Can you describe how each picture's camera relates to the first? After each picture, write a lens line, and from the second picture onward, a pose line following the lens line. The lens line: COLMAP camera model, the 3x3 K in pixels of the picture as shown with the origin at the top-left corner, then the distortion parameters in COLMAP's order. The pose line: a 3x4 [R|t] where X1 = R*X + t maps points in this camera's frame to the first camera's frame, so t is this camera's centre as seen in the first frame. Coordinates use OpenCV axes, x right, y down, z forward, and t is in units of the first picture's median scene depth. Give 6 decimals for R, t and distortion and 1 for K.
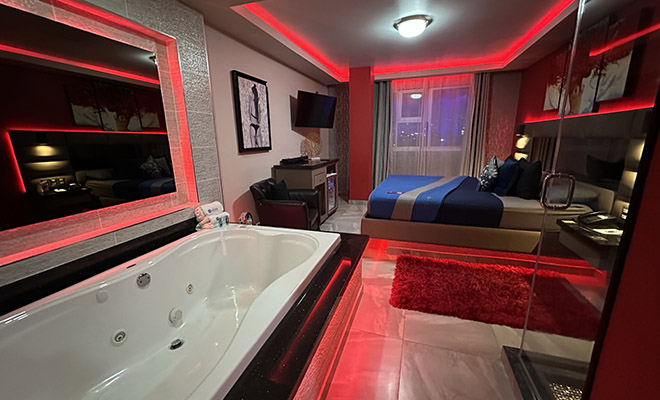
lens RADIAL K [[262.5, 0, 330.0], [0, 262.5, 200.0], [0, 0, 1]] dist [-0.000077, 0.000008]
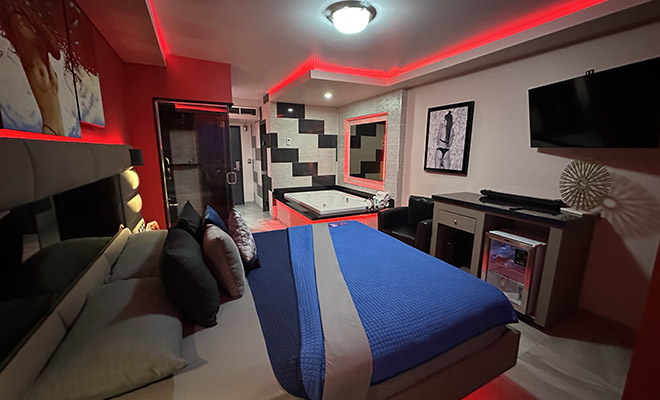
lens RADIAL K [[262.5, 0, 330.0], [0, 262.5, 200.0], [0, 0, 1]] dist [-0.000077, 0.000008]
pose [[-0.704616, 0.146797, -0.694238, 0.840922], [-0.156889, 0.921925, 0.354176, -0.403429], [0.692027, 0.358477, -0.626572, 1.440503]]
